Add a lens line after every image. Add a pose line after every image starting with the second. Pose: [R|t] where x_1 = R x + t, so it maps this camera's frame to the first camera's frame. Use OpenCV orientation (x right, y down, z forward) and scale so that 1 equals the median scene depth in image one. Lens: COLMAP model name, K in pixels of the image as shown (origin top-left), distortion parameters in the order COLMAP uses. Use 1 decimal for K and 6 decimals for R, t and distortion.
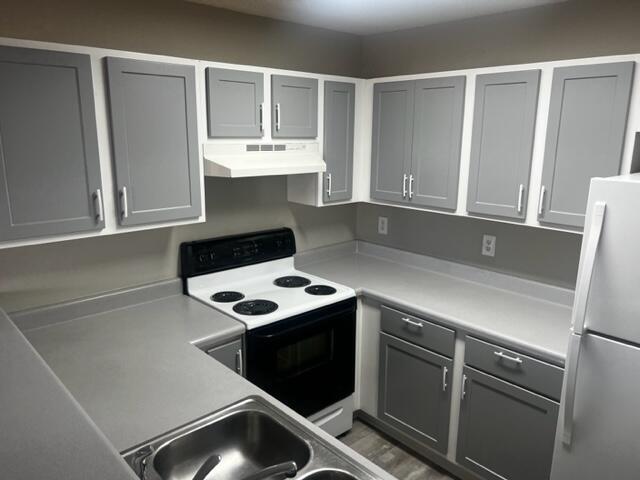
lens RADIAL K [[482.8, 0, 320.0], [0, 482.8, 240.0], [0, 0, 1]] dist [0.059703, -0.073953]
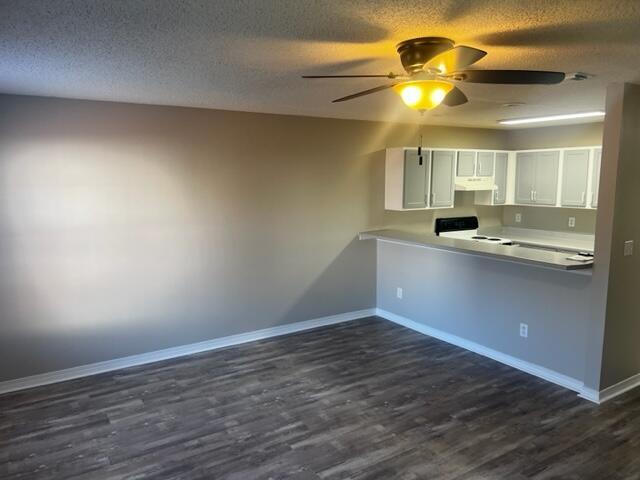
lens RADIAL K [[482.8, 0, 320.0], [0, 482.8, 240.0], [0, 0, 1]] dist [0.059703, -0.073953]
pose [[0.984507, 0.012008, -0.174936, -0.424687], [-0.027390, 0.995938, -0.085780, 0.334695], [0.173195, 0.089243, 0.980836, -1.480478]]
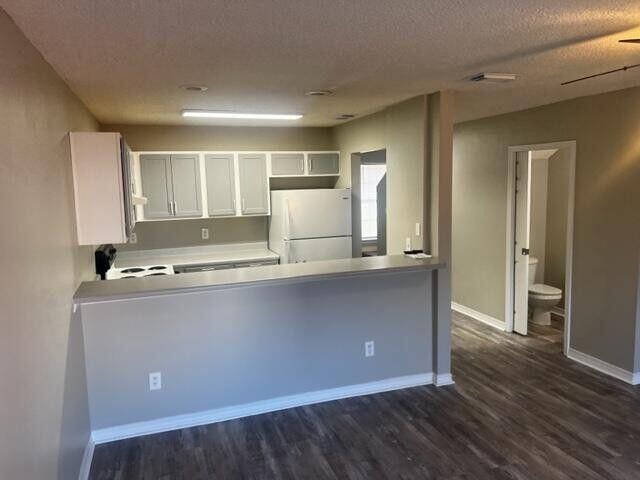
lens RADIAL K [[482.8, 0, 320.0], [0, 482.8, 240.0], [0, 0, 1]] dist [0.059703, -0.073953]
pose [[0.412636, -0.135252, 0.900799, -1.348801], [0.231238, 0.972073, 0.040028, 0.070135], [-0.881057, 0.191782, 0.432387, -0.320280]]
